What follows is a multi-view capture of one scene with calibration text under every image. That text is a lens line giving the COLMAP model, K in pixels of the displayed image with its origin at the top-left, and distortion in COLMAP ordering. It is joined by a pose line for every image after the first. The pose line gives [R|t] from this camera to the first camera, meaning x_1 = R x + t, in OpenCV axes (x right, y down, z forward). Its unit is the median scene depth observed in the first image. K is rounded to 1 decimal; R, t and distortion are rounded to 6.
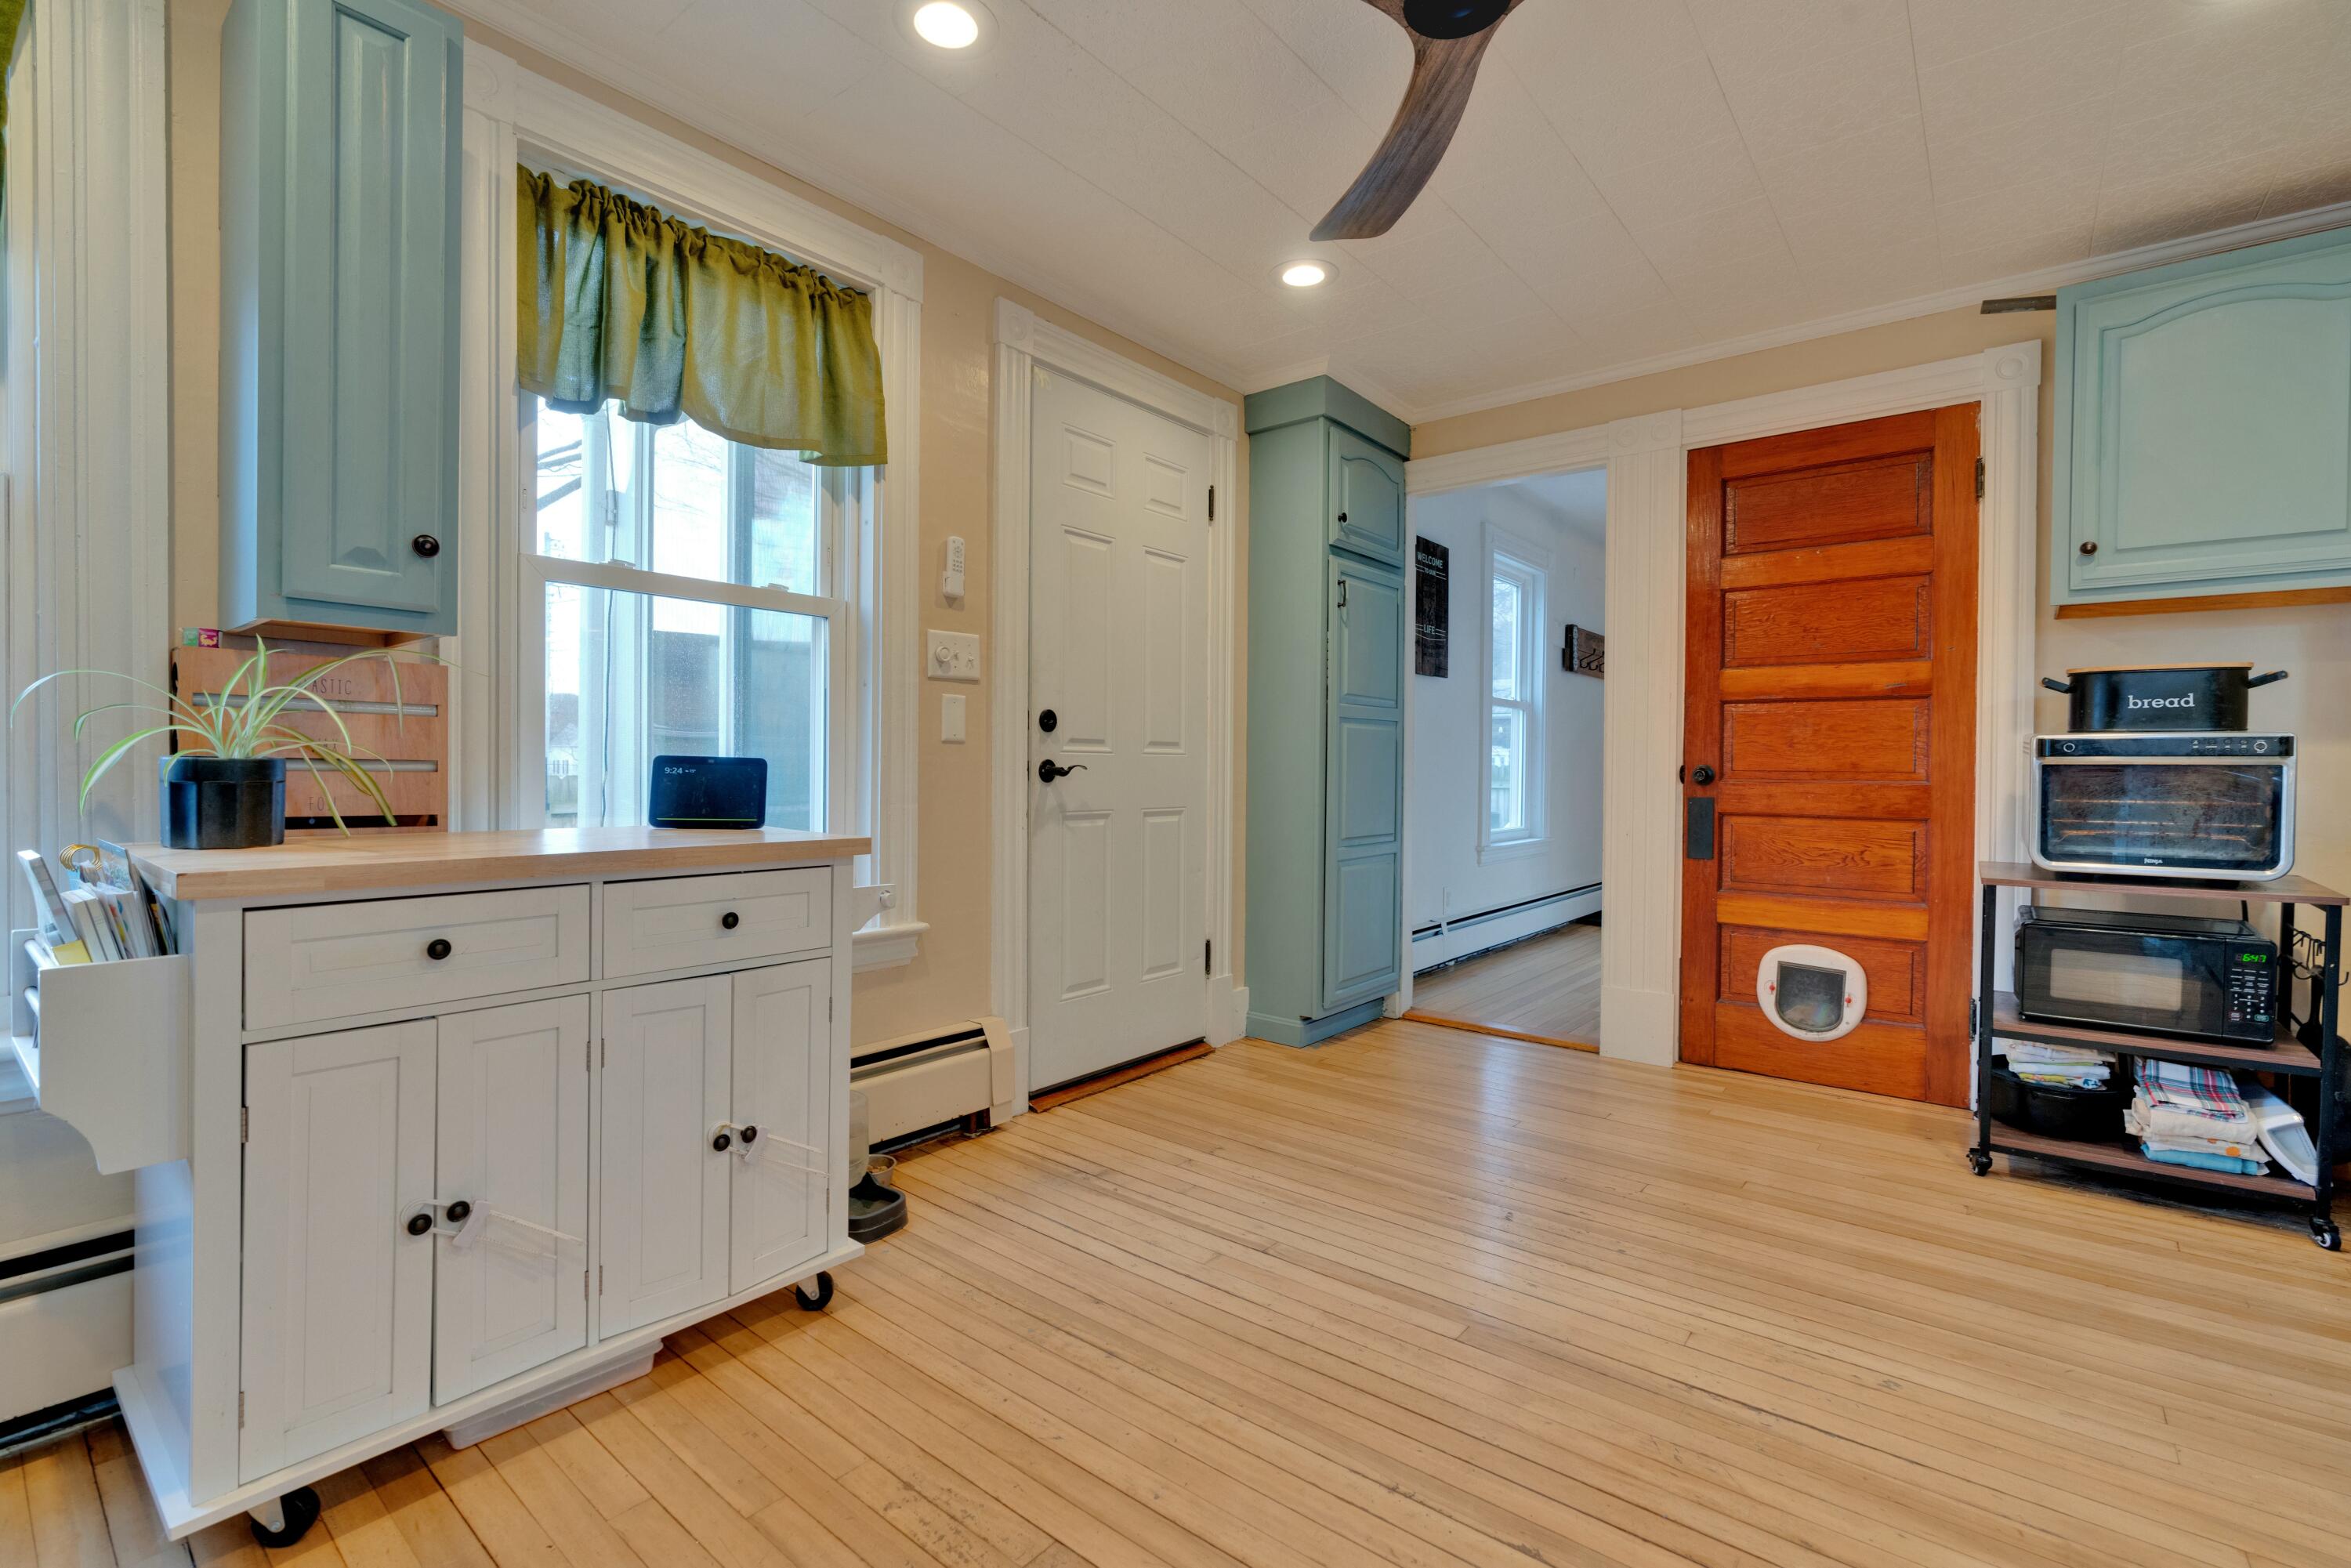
lens RADIAL K [[1047.7, 0, 1189.1], [0, 1047.7, 780.0], [0, 0, 1]] dist [-0.015743, 0.005347]
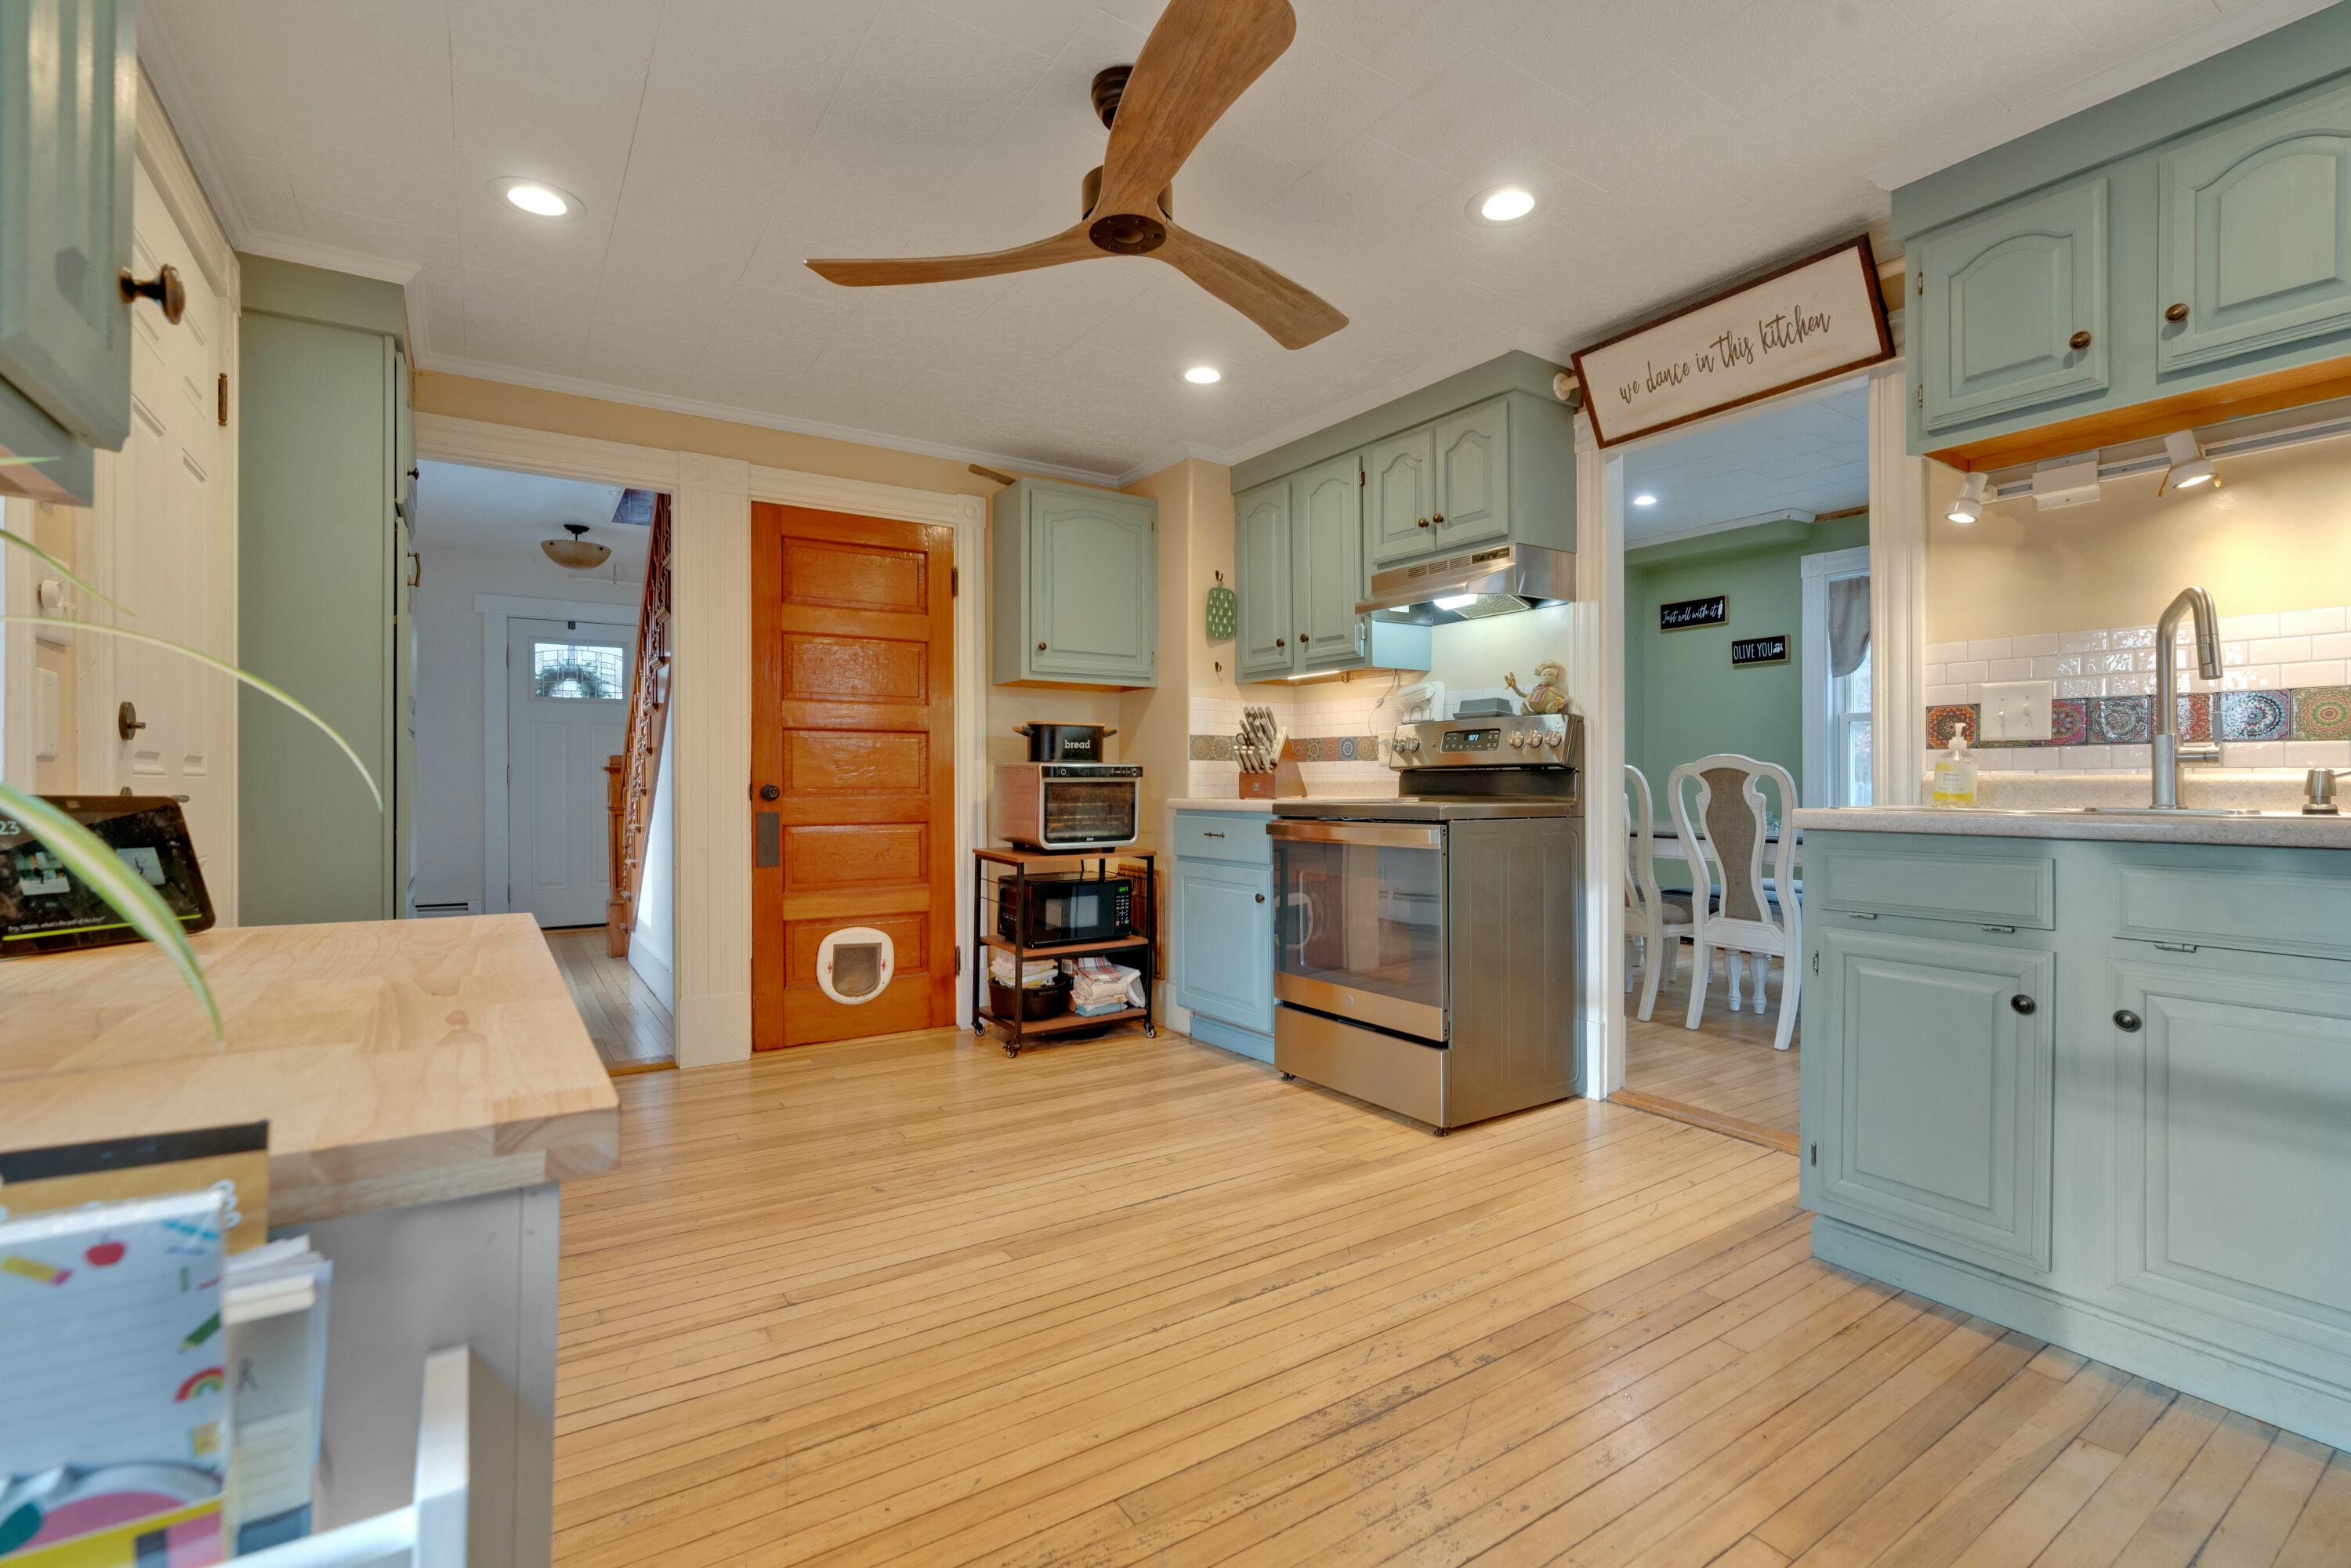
lens RADIAL K [[1047.7, 0, 1189.1], [0, 1047.7, 780.0], [0, 0, 1]] dist [-0.015743, 0.005347]
pose [[0.303014, -0.006865, 0.952961, -0.630873], [0.015663, 0.999875, 0.002223, -0.019021], [-0.952857, 0.014253, 0.303084, 0.317010]]
